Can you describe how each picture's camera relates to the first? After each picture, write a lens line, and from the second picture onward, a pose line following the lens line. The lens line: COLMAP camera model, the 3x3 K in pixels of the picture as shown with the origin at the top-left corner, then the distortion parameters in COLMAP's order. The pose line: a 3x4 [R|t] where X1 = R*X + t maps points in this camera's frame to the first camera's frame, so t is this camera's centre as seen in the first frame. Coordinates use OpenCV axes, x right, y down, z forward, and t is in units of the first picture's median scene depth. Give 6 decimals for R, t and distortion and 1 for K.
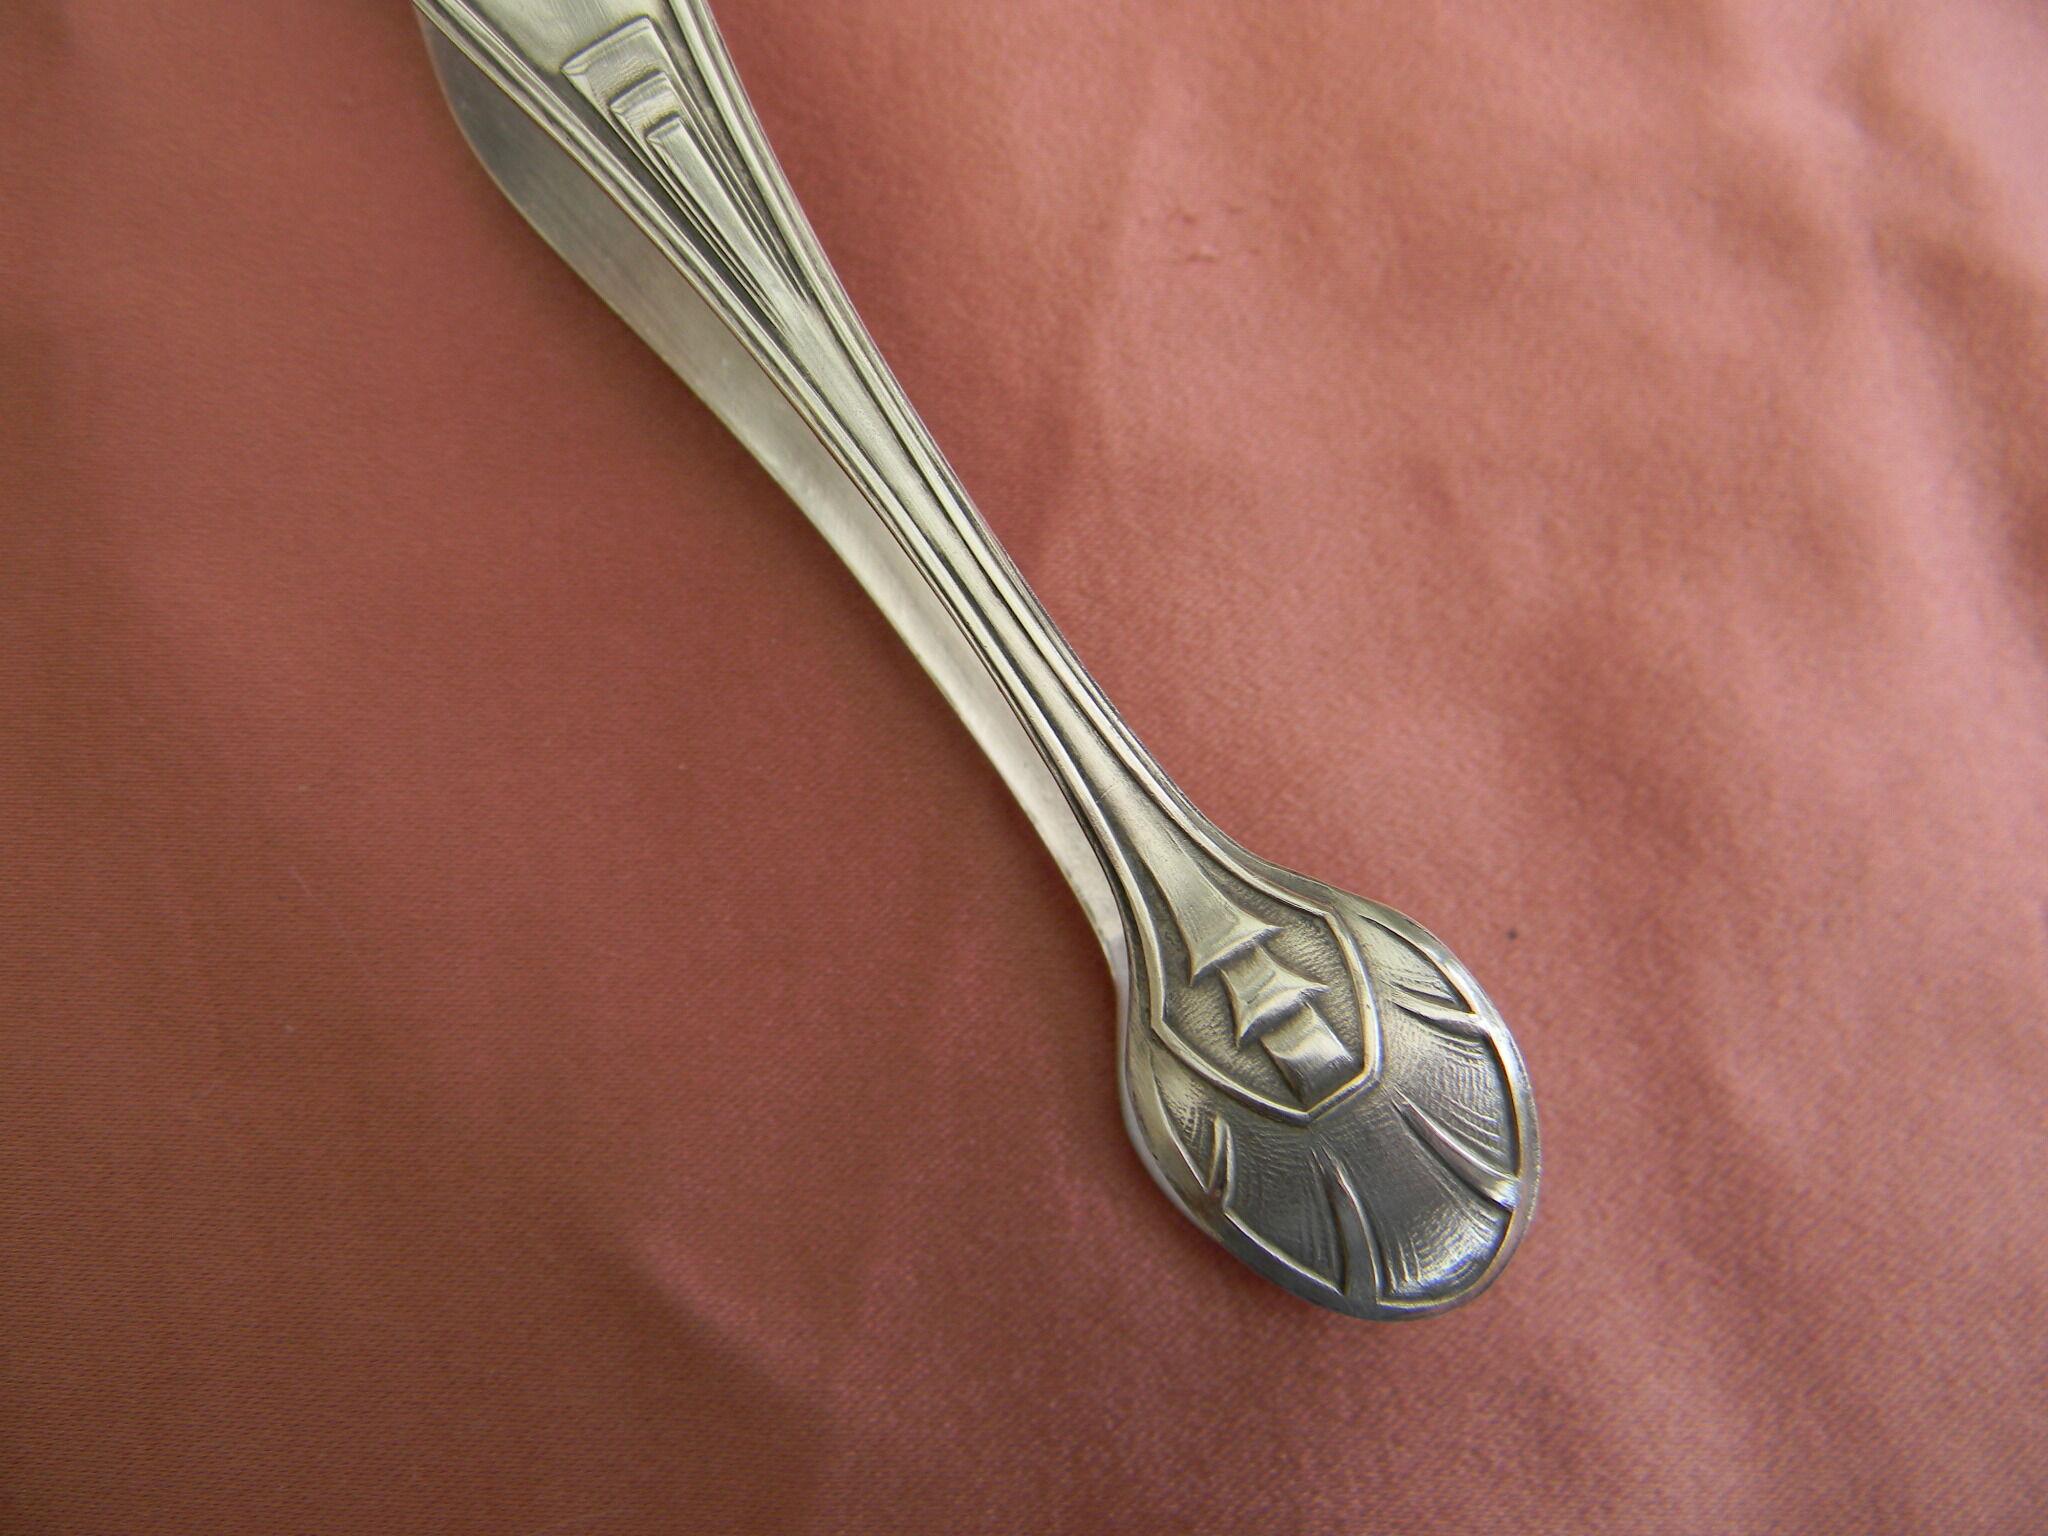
lens RADIAL K [[1757.6, 0, 1039.0], [0, 1757.6, 752.4], [0, 0, 1]] dist [0.032258, -0.052646]
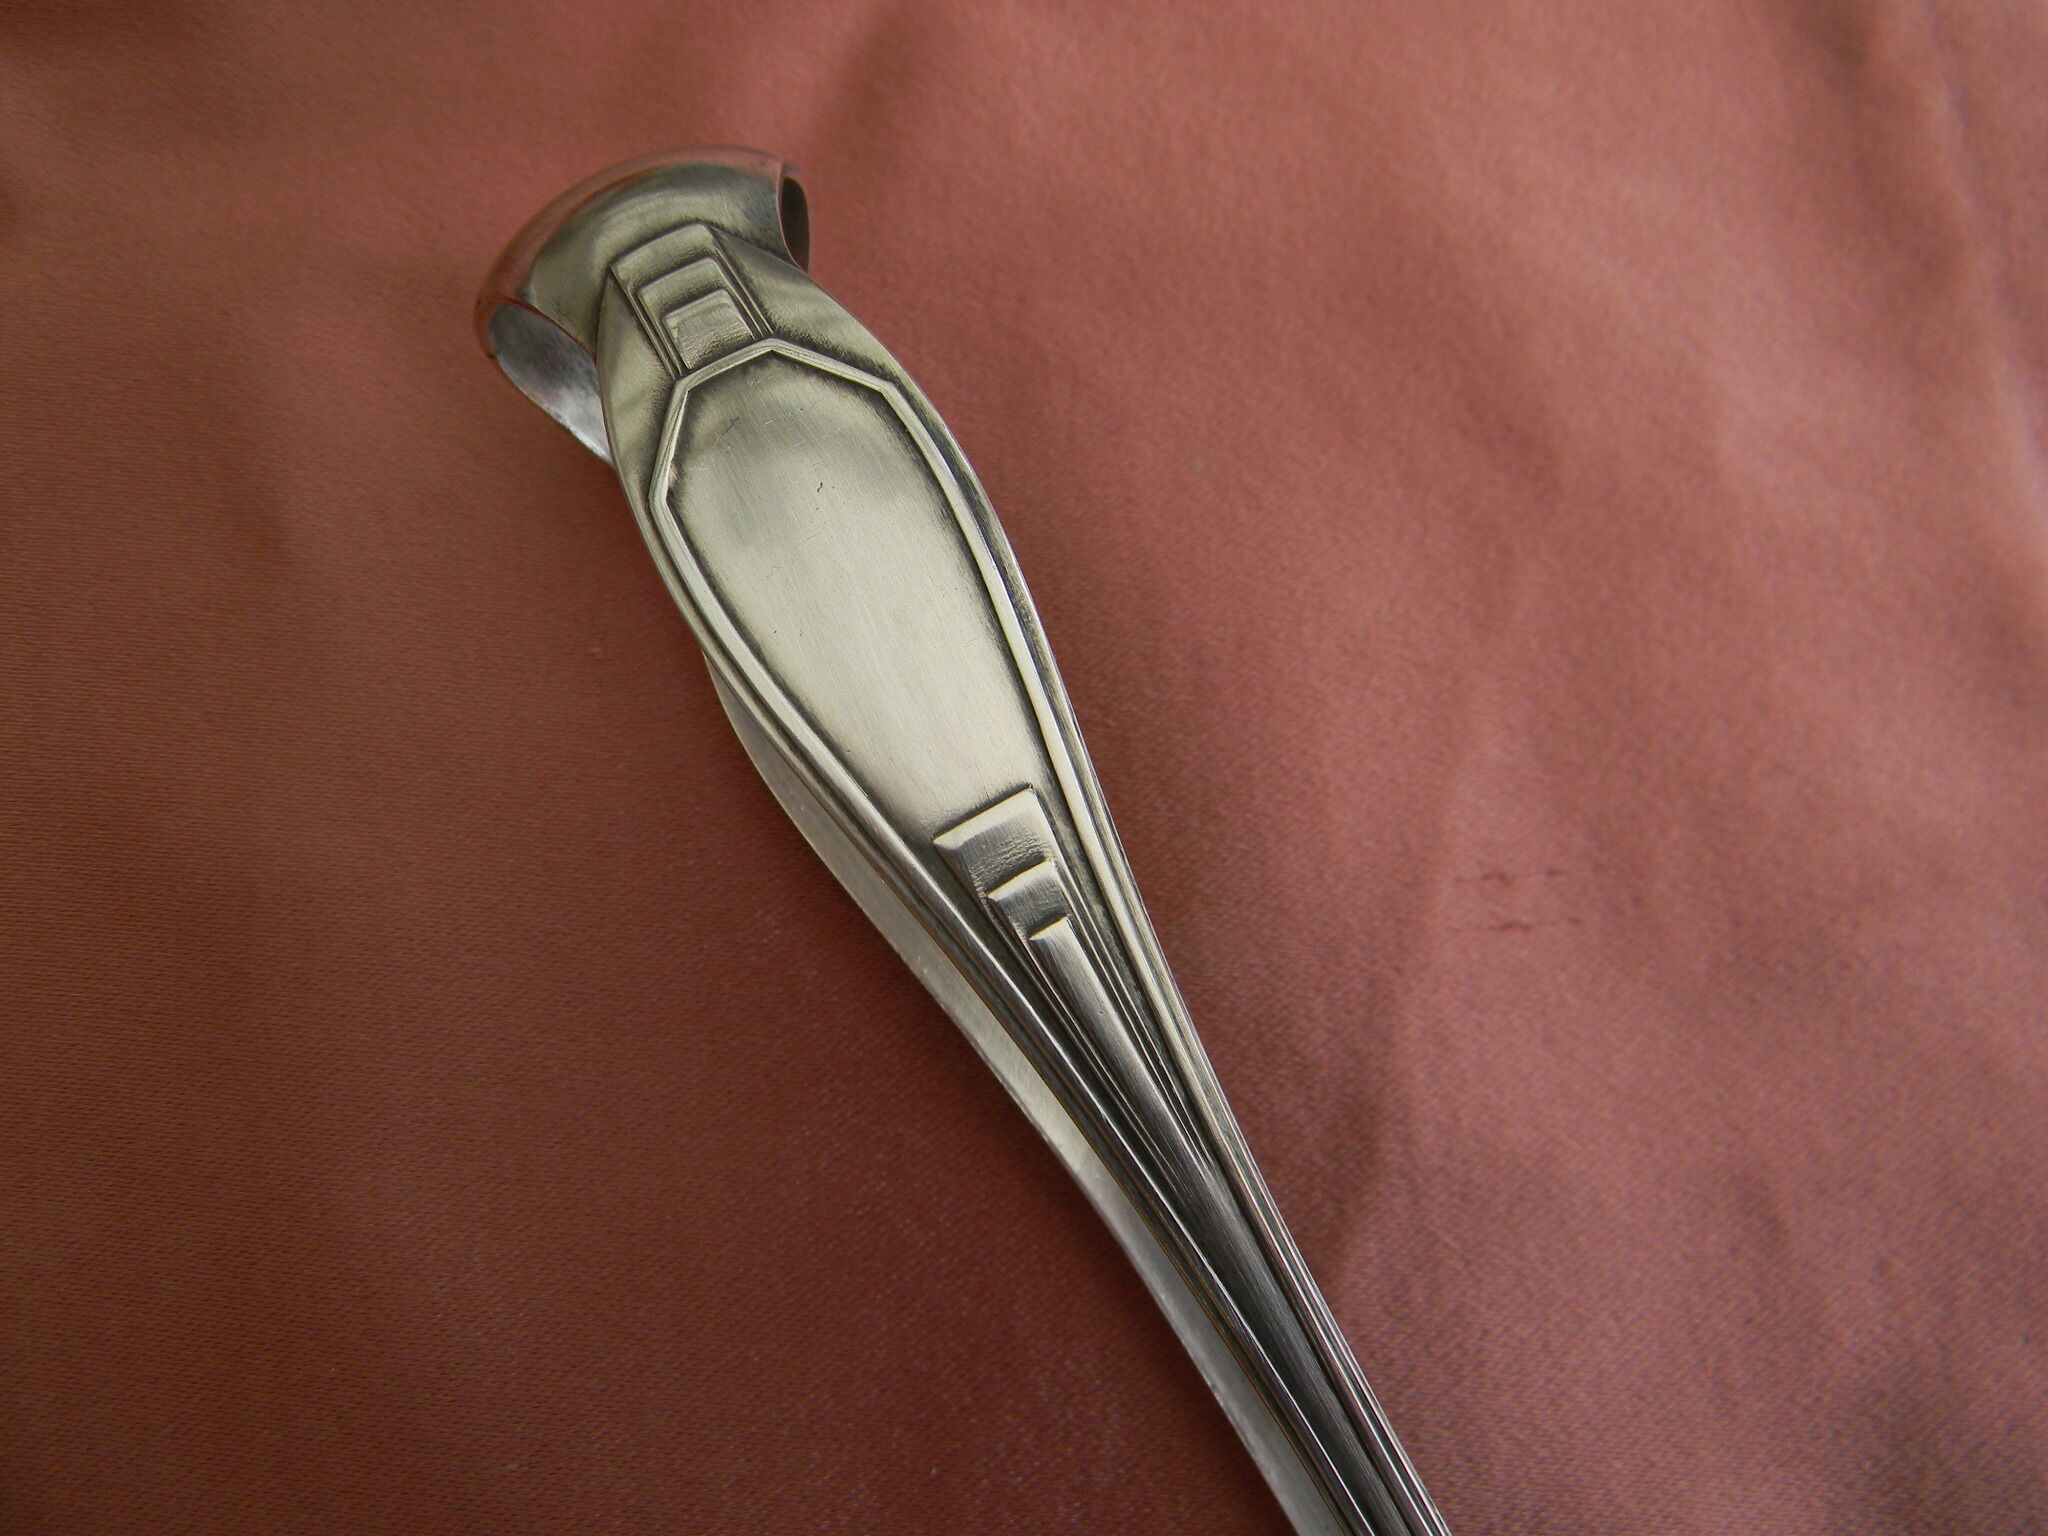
lens RADIAL K [[1757.6, 0, 1039.0], [0, 1757.6, 752.4], [0, 0, 1]] dist [0.032258, -0.052646]
pose [[0.996516, 0.076055, 0.034216, -0.209042], [-0.075154, 0.996810, -0.026874, -0.342983], [-0.036151, 0.024209, 0.999053, 0.079898]]
